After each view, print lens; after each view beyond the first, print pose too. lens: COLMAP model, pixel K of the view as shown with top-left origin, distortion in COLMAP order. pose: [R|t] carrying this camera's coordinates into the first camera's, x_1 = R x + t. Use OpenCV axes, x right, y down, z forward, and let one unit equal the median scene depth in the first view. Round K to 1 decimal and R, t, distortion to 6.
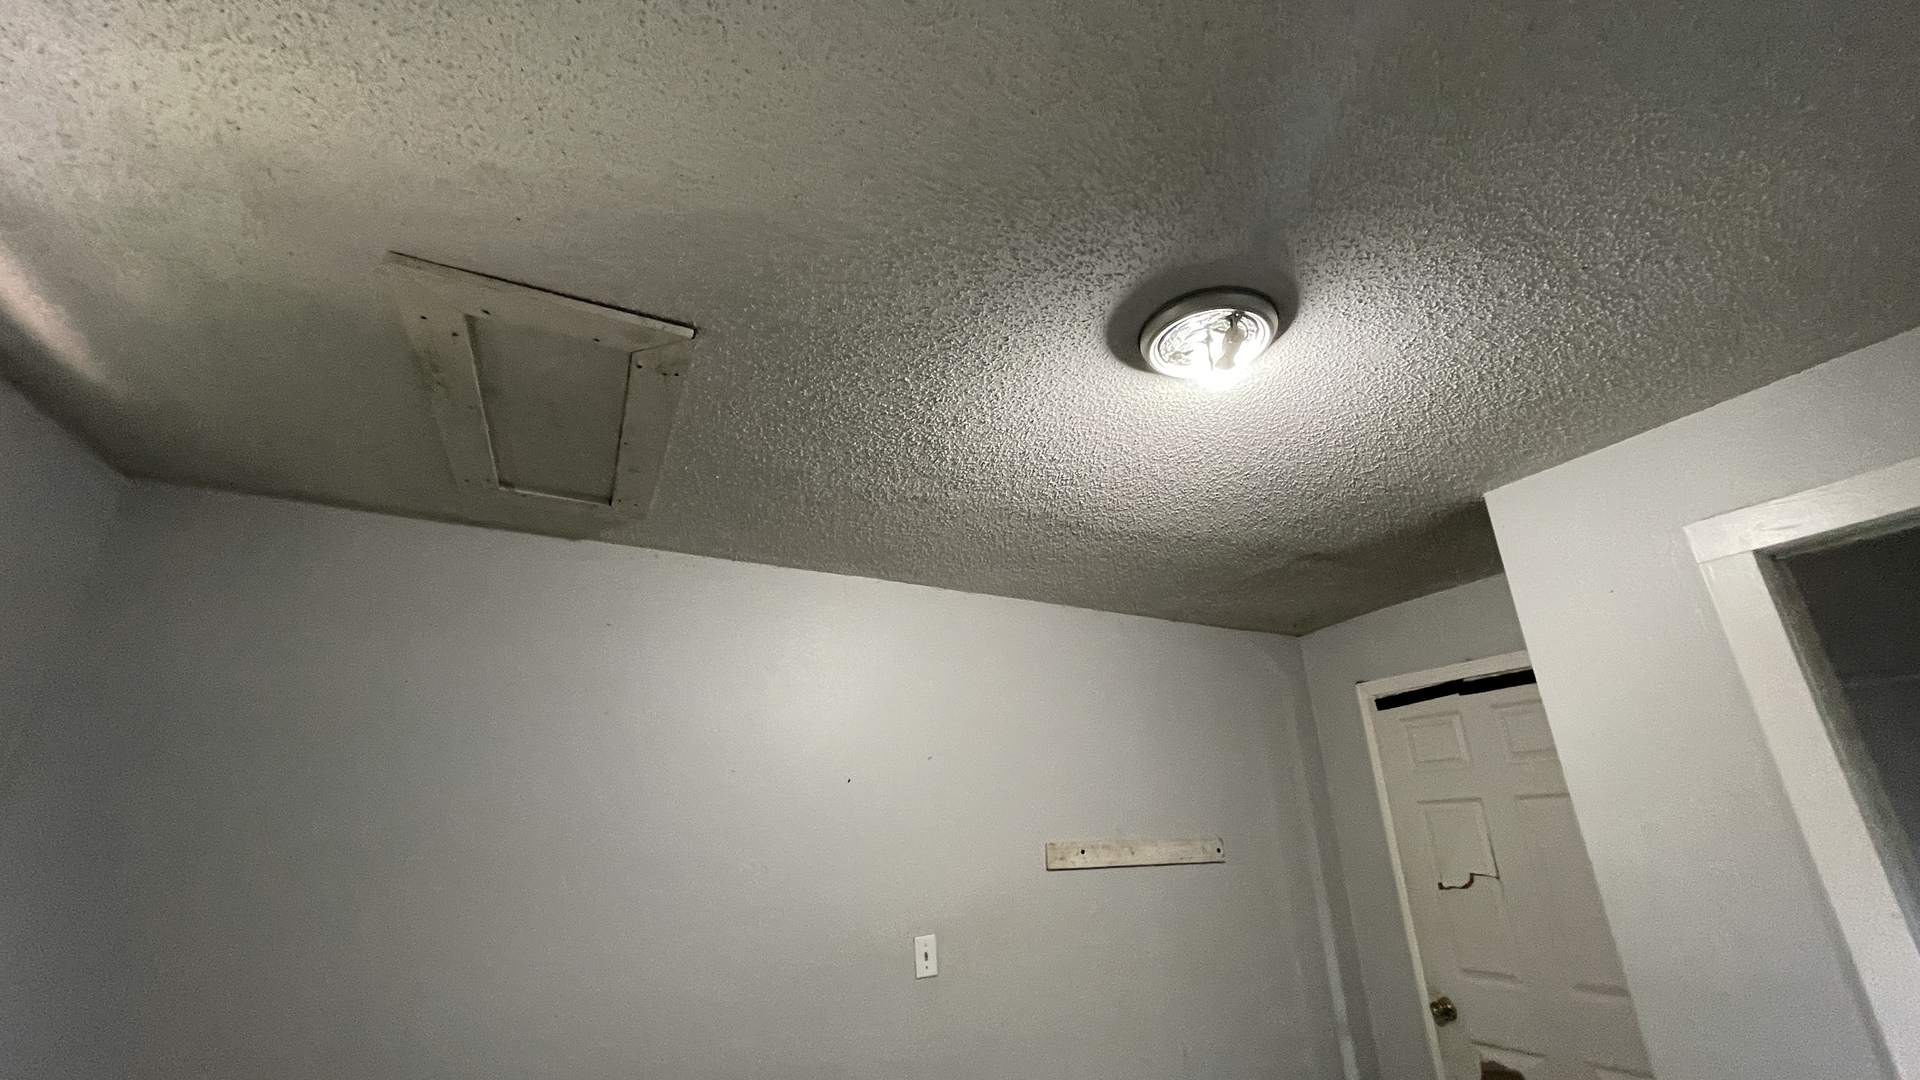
lens RADIAL K [[777.8, 0, 957.3], [0, 777.8, 542.7], [0, 0, 1]] dist [-0.001001, 0.001842]
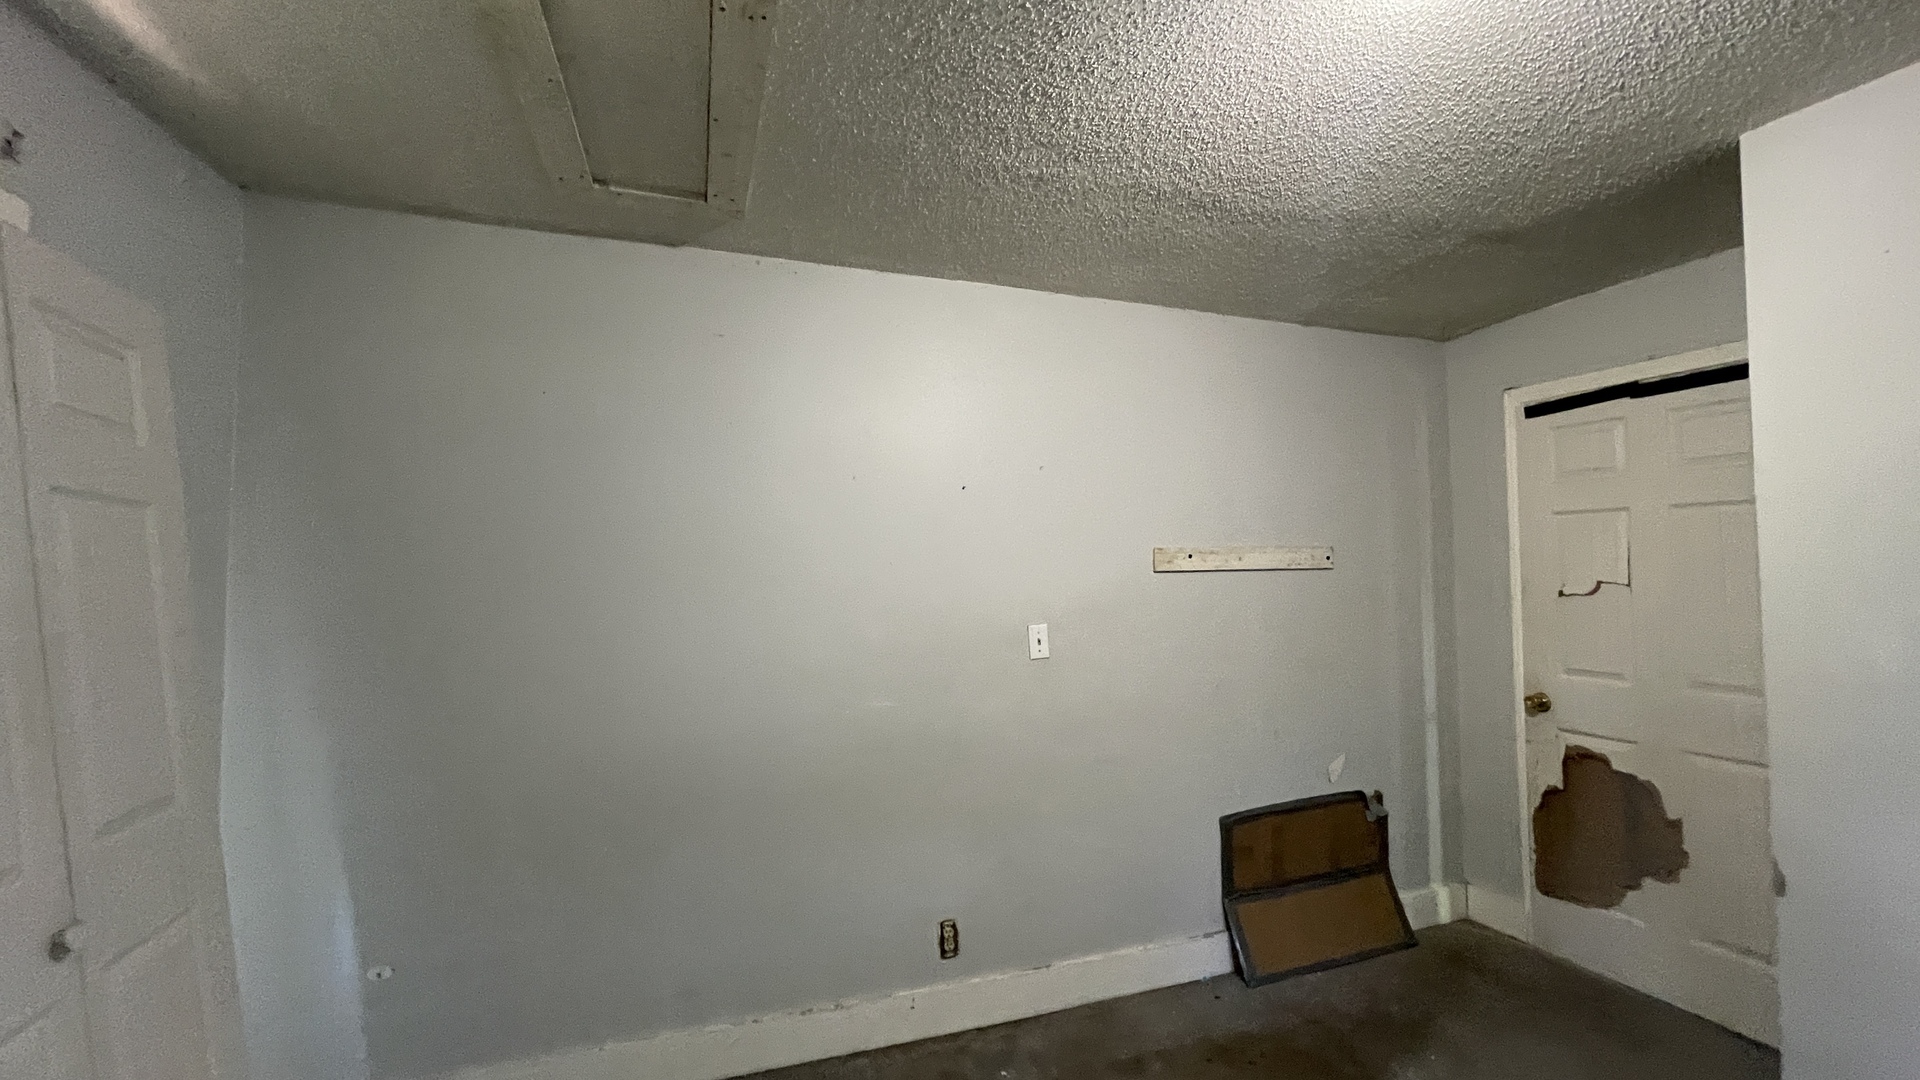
lens RADIAL K [[777.8, 0, 958.8], [0, 777.8, 541.0], [0, 0, 1]] dist [-0.001001, 0.001842]
pose [[0.992782, 0.008010, -0.119665, -0.022267], [0.031840, 0.944360, 0.327369, 0.037961], [0.115629, -0.328816, 0.937289, 0.011205]]
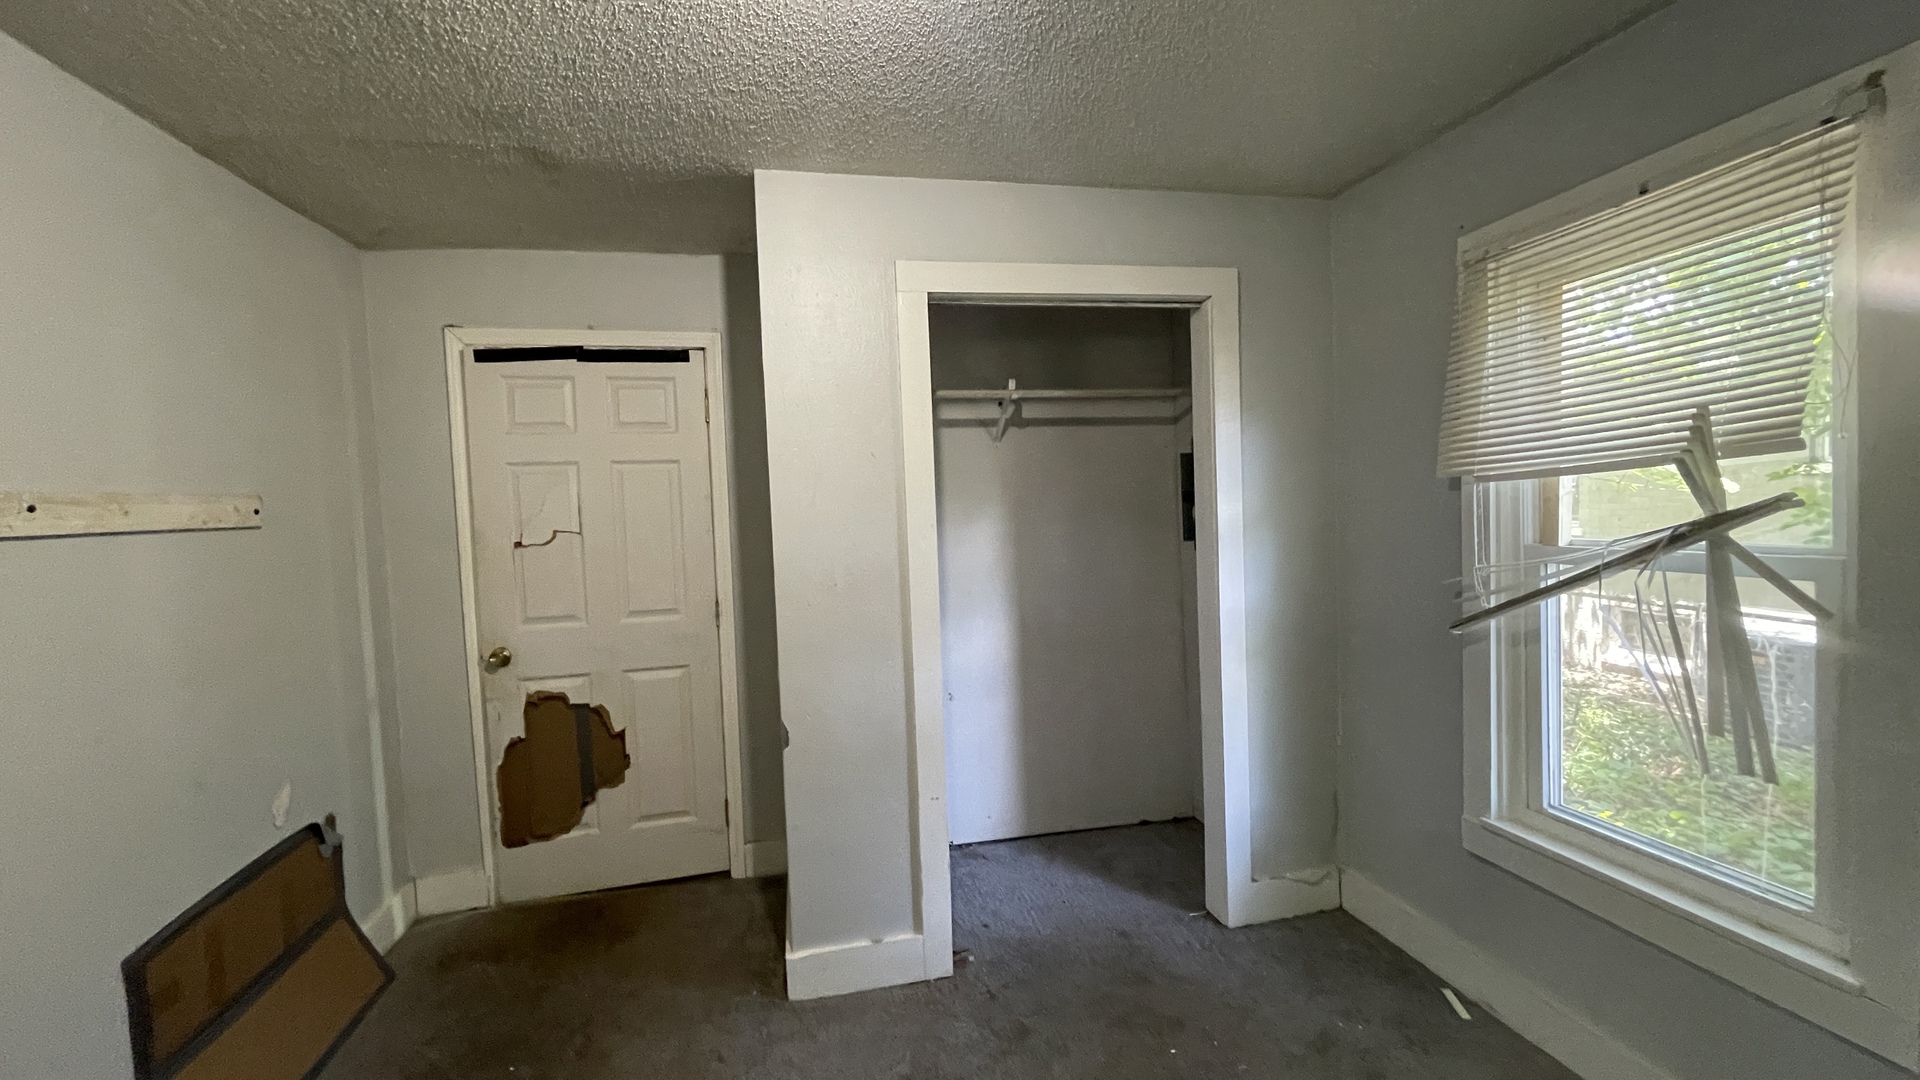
lens RADIAL K [[777.8, 0, 951.2], [0, 777.8, 543.3], [0, 0, 1]] dist [-0.001001, 0.001842]
pose [[0.234810, -0.037614, 0.971313, -0.245947], [-0.323834, 0.939141, 0.114653, 0.176956], [-0.916513, -0.341466, 0.208339, 0.345969]]
